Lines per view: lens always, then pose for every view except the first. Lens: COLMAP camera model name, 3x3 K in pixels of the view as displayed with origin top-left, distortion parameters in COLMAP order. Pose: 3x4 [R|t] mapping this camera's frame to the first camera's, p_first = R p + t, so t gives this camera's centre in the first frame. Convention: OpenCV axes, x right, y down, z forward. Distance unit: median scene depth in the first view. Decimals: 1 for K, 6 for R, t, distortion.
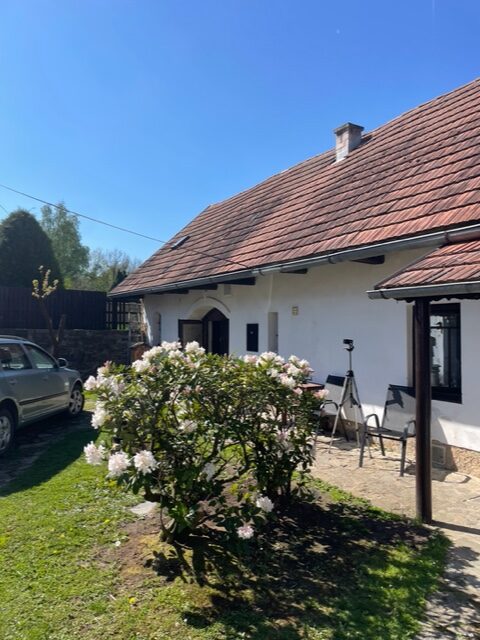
lens RADIAL K [[489.9, 0, 238.1], [0, 489.9, 325.9], [0, 0, 1]] dist [0.096137, -0.121117]
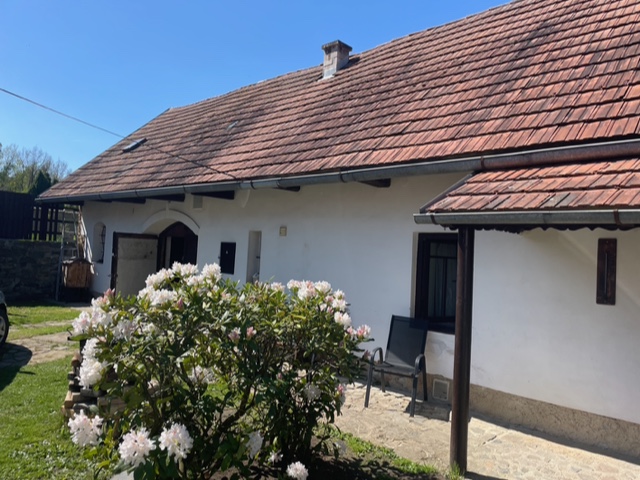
lens RADIAL K [[490.7, 0, 320.5], [0, 490.7, 238.0], [0, 0, 1]] dist [0.093909, -0.125116]
pose [[0.957088, 0.054525, 0.284622, -0.093085], [-0.049660, 0.998471, -0.024289, 0.000976], [-0.285511, 0.009113, 0.958332, 0.126924]]
